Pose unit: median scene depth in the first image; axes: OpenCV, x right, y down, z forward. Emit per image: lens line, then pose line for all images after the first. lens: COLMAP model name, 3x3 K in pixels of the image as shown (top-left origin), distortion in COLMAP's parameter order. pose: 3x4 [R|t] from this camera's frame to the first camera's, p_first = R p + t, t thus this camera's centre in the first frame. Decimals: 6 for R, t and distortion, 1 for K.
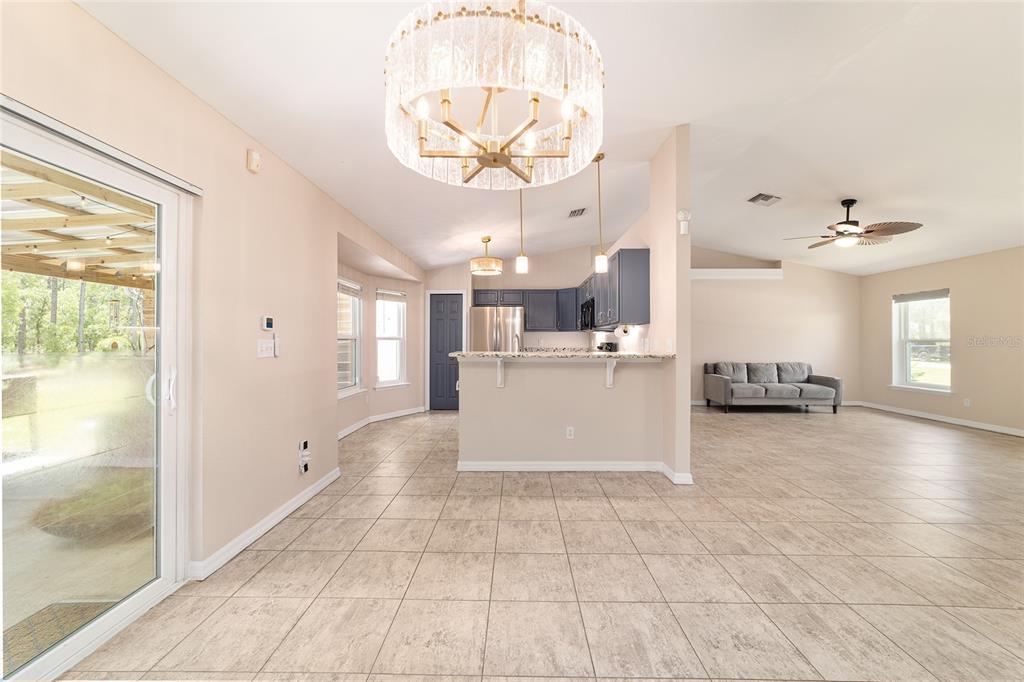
lens RADIAL K [[392.9, 0, 509.6], [0, 392.9, 339.7], [0, 0, 1]] dist [-0.011632, 0.004824]
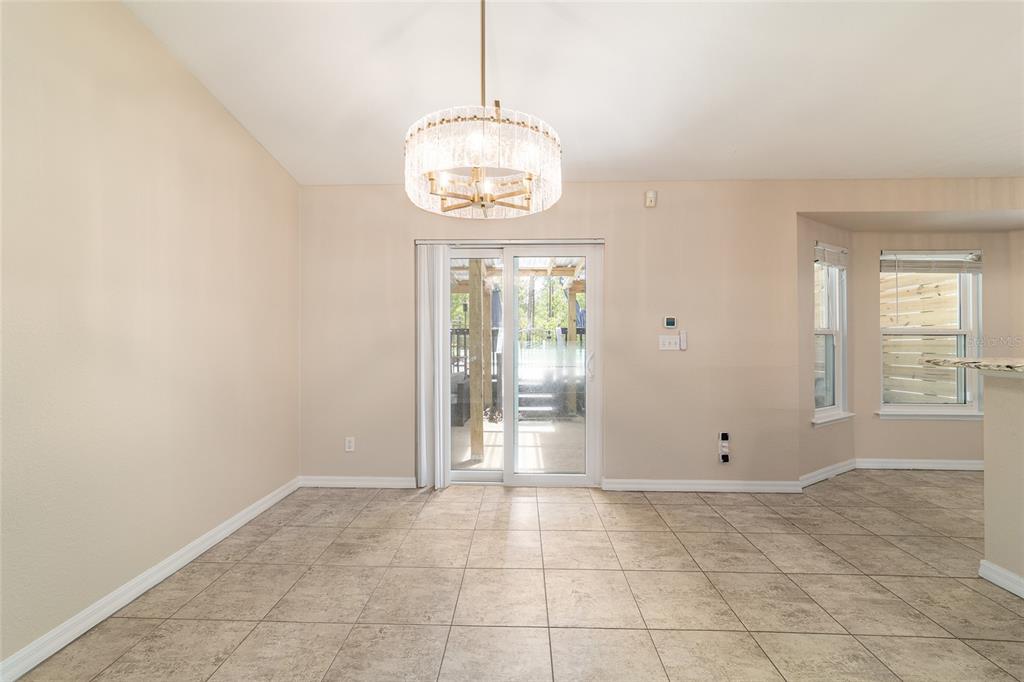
lens RADIAL K [[392.9, 0, 511.1], [0, 392.9, 335.9], [0, 0, 1]] dist [-0.011632, 0.004824]
pose [[-0.005778, 0.002948, -0.999979, 0.552882], [-0.001454, 0.999995, 0.002957, -0.002023], [0.999982, 0.001471, -0.005773, 0.456911]]
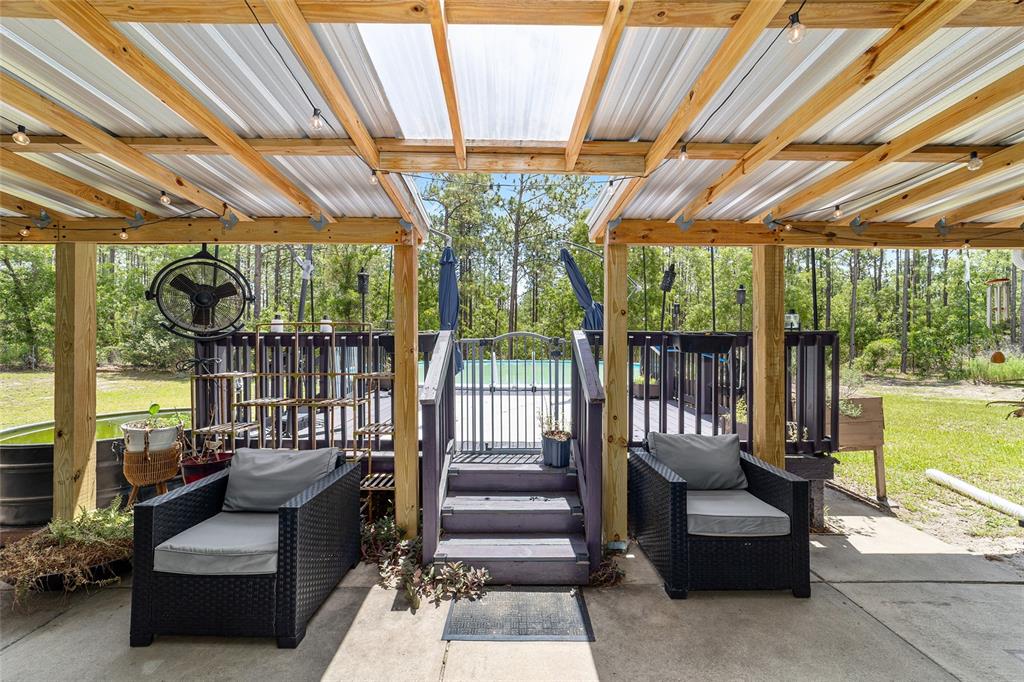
lens RADIAL K [[392.9, 0, 512.1], [0, 392.9, 343.8], [0, 0, 1]] dist [-0.011632, 0.004824]
pose [[0.042517, 0.007593, -0.999067, -0.937606], [-0.000001, 0.999971, 0.007600, -0.019180], [0.999096, -0.000322, 0.042516, 0.516043]]
